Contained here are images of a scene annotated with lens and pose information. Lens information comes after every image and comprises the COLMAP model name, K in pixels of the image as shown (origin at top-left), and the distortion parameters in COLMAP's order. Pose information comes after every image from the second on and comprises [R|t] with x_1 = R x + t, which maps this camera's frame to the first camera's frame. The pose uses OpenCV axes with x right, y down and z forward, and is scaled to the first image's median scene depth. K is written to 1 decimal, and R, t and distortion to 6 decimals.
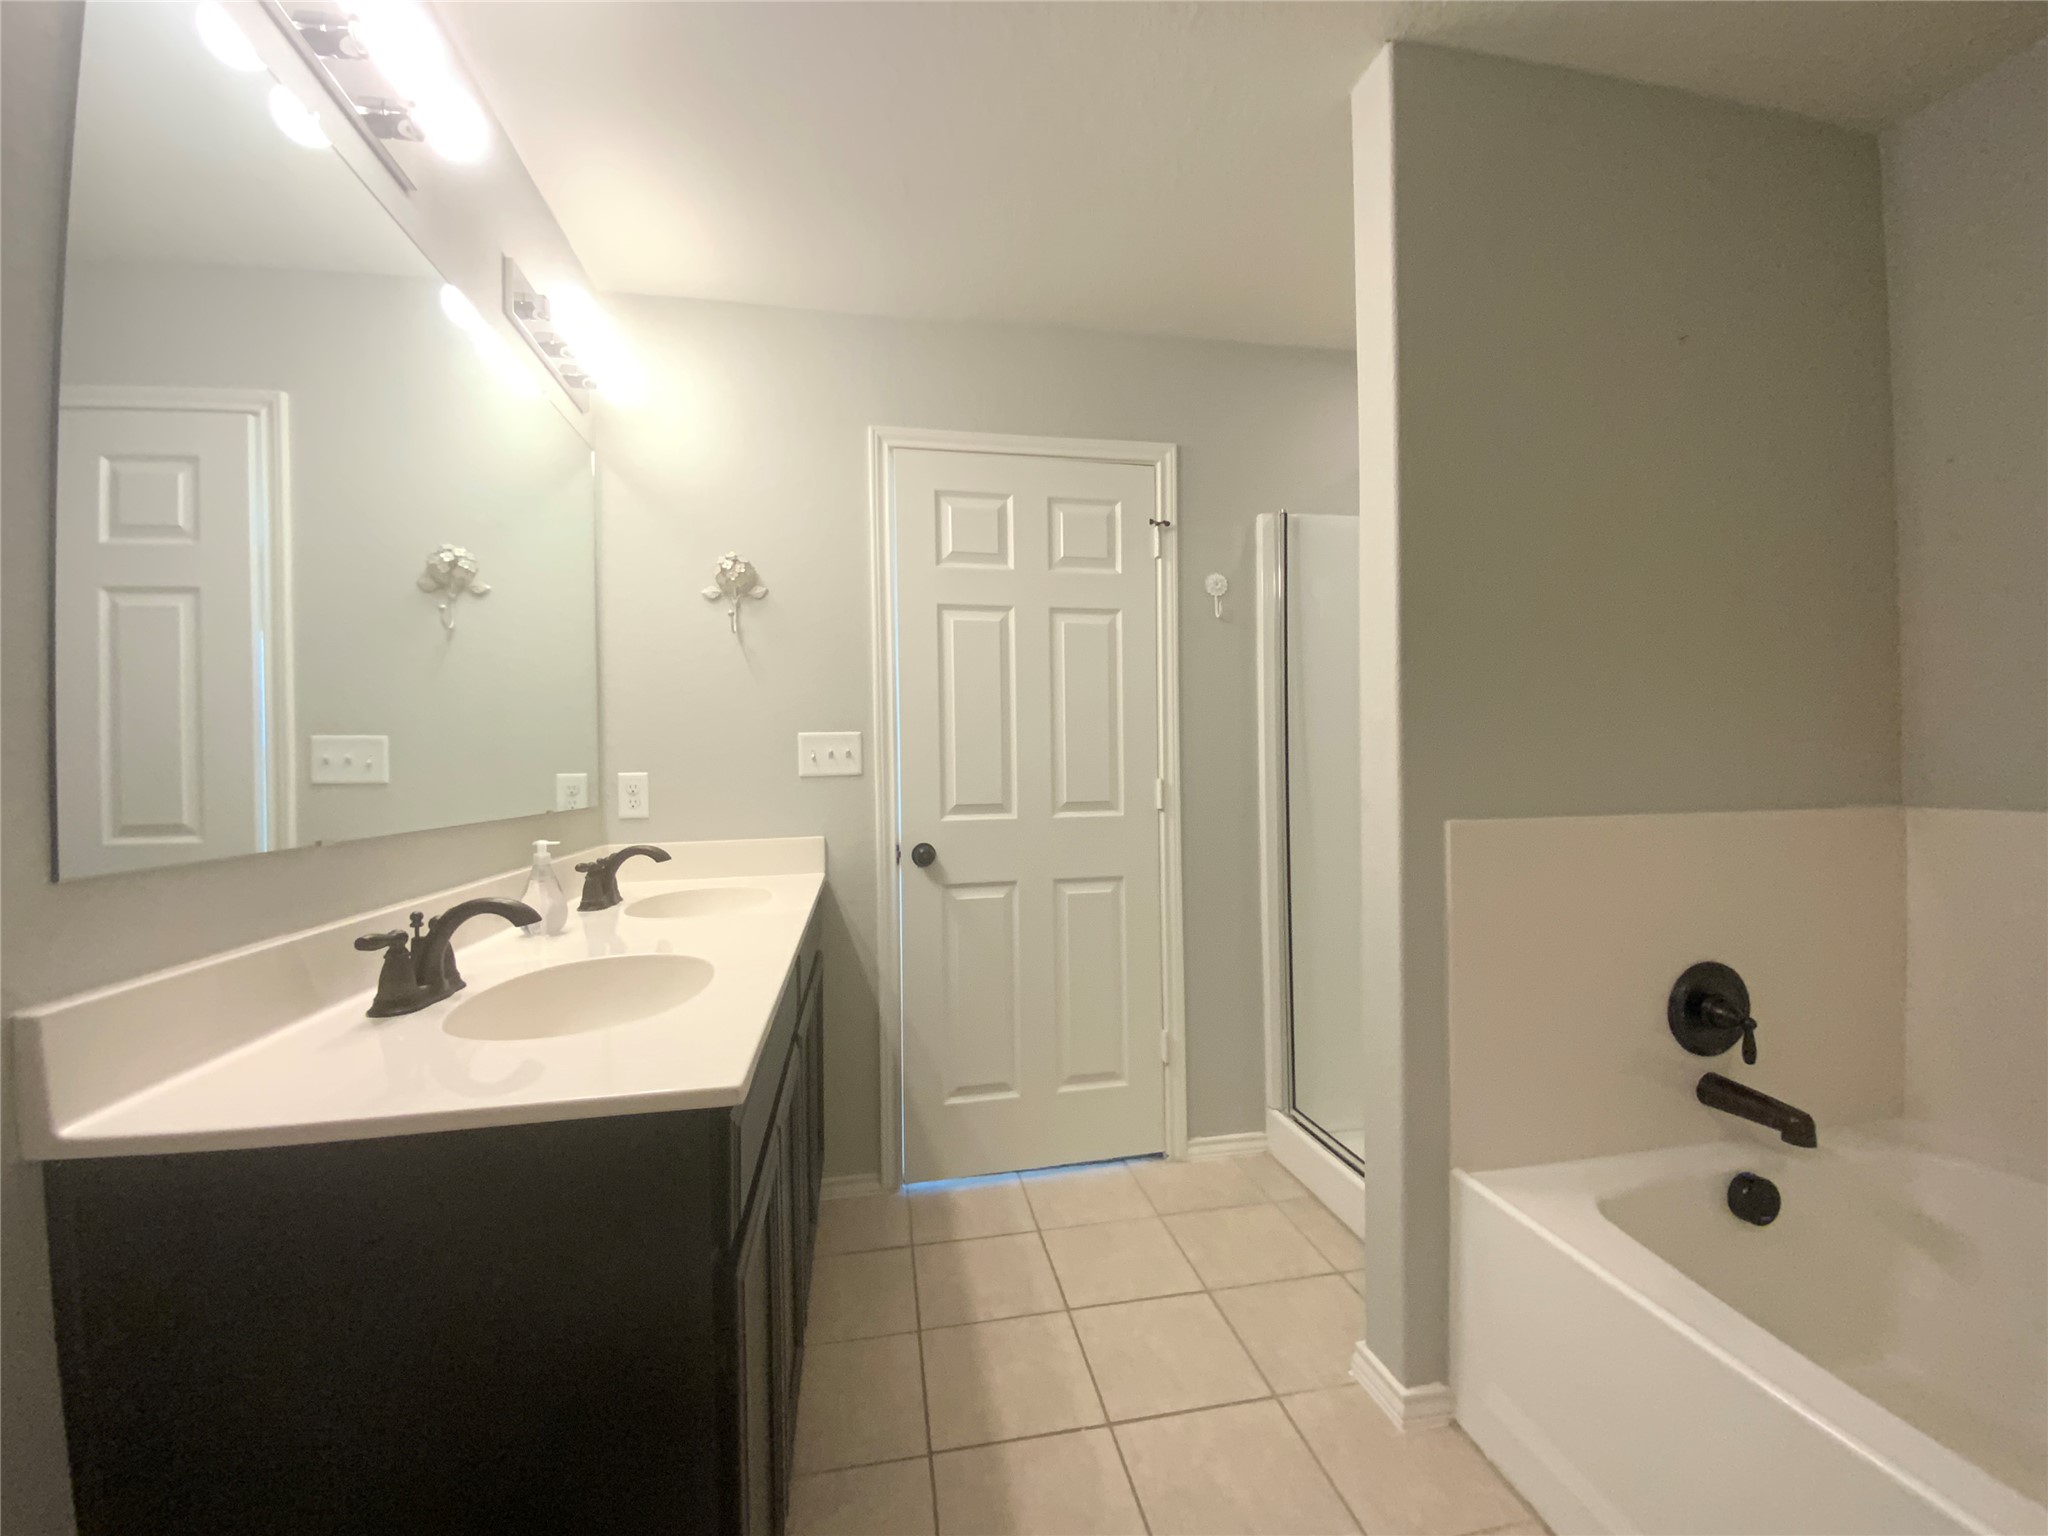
lens RADIAL K [[835.2, 0, 1029.2], [0, 835.2, 767.9], [0, 0, 1]] dist [0.027213, -0.025341]
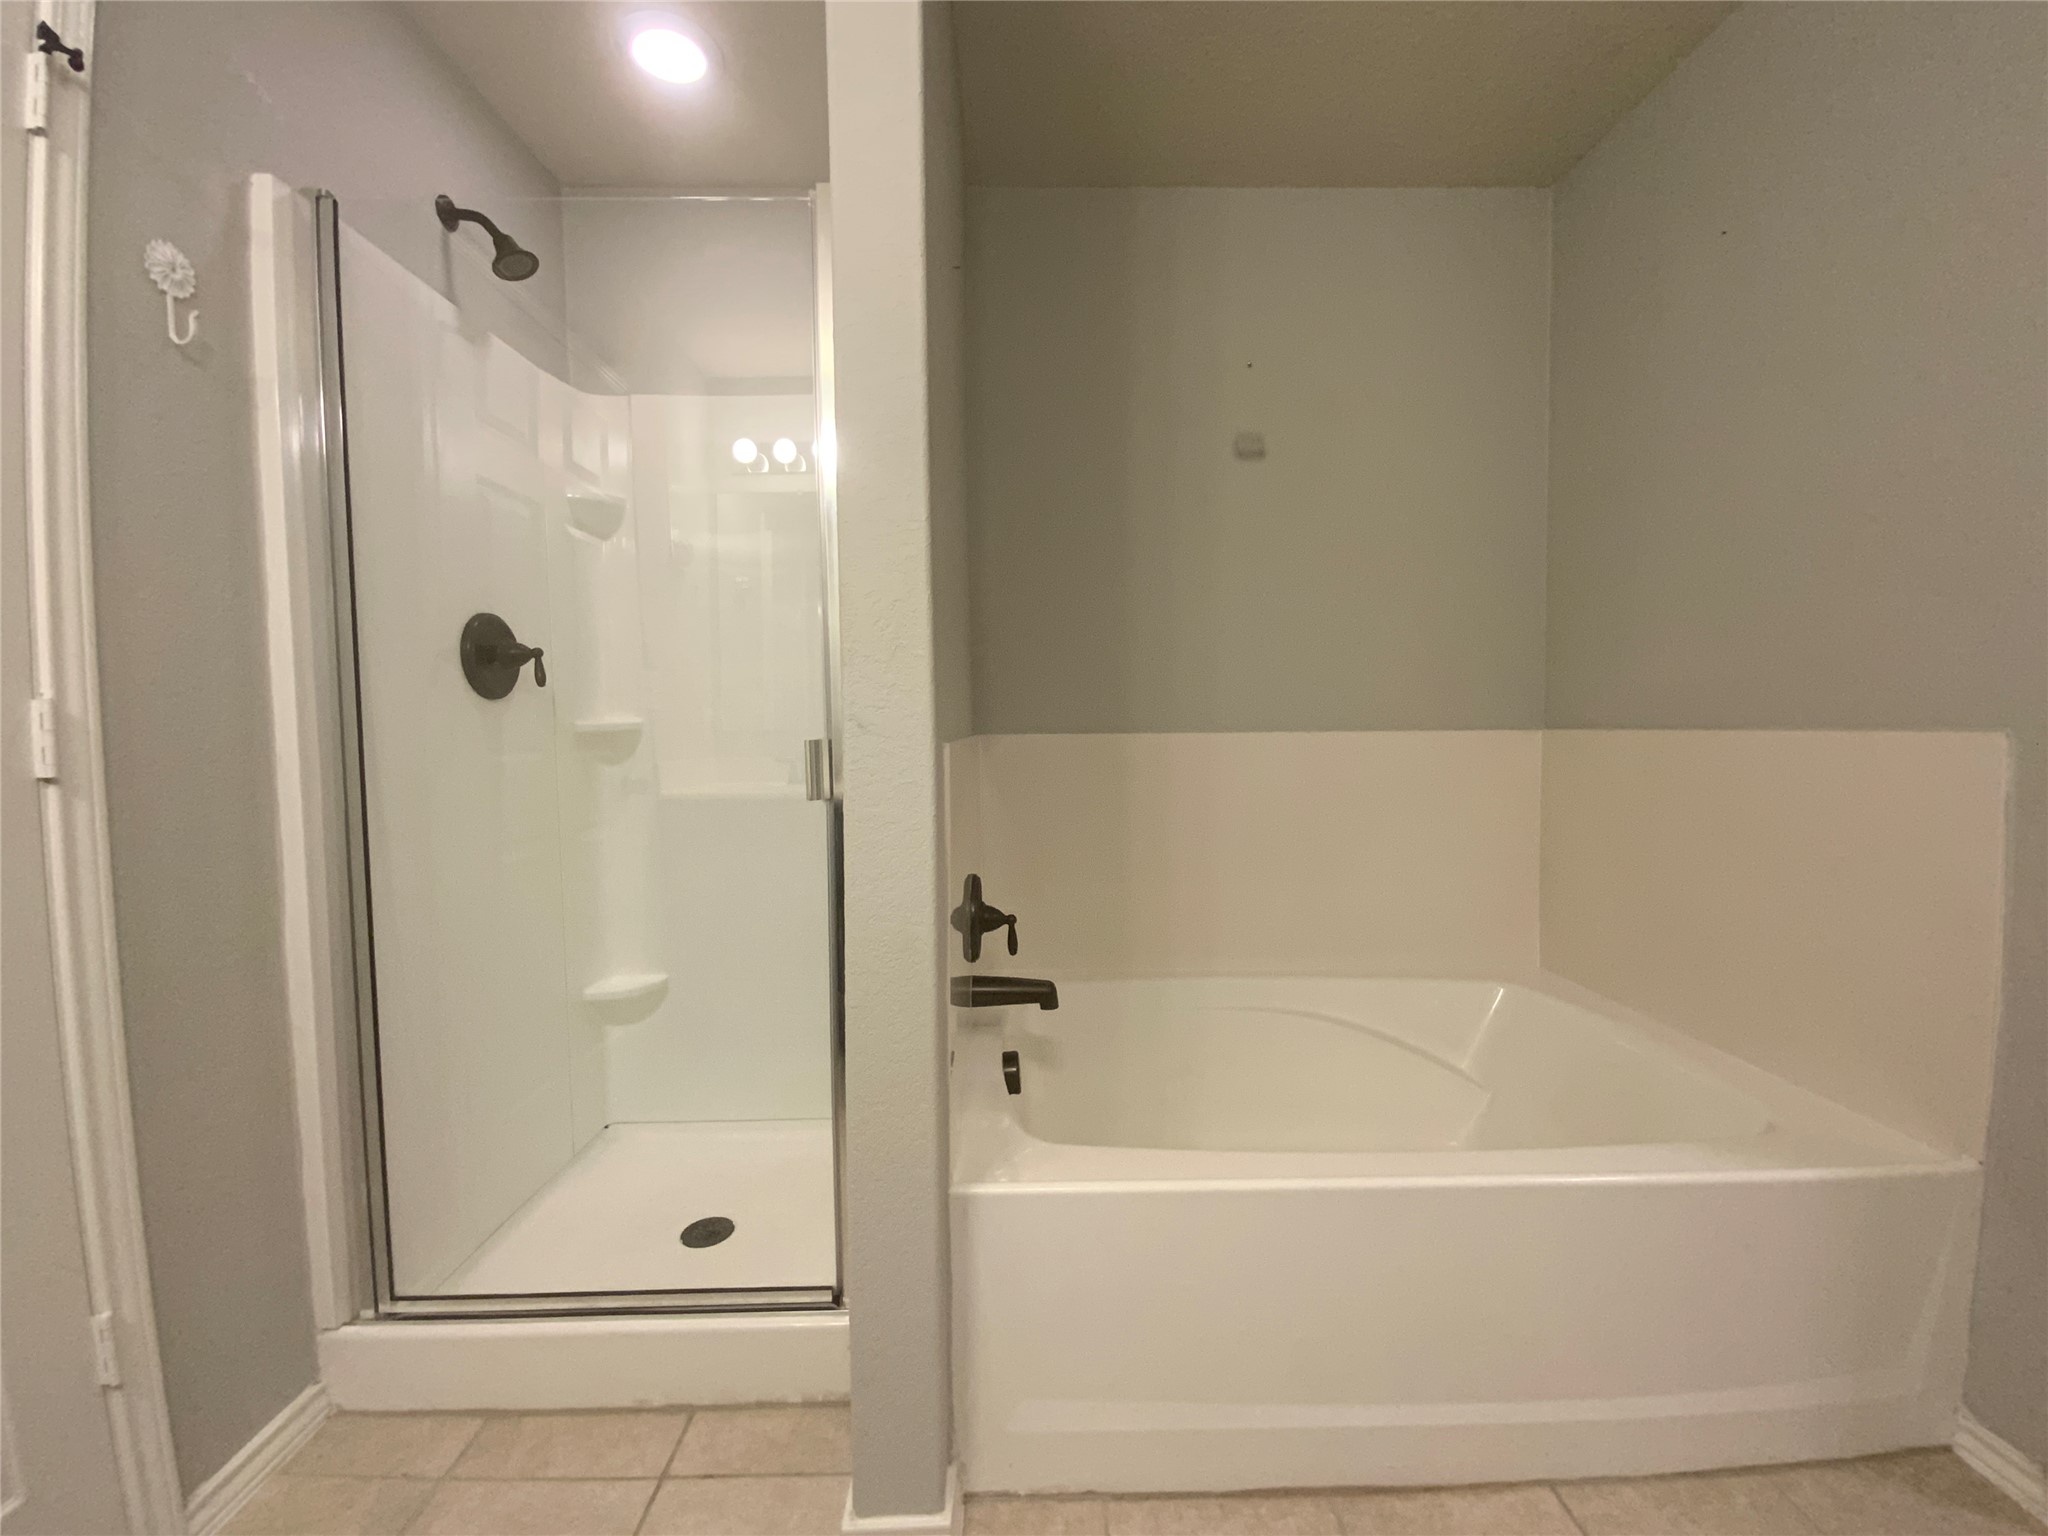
lens RADIAL K [[806.4, 0, 1027.7], [0, 806.4, 765.3], [0, 0, 1]] dist [-0.000574, -0.010342]
pose [[0.160619, -0.036125, 0.986355, -0.127237], [0.010089, 0.999338, 0.034958, 0.035433], [-0.986965, 0.004336, 0.160877, 0.495022]]
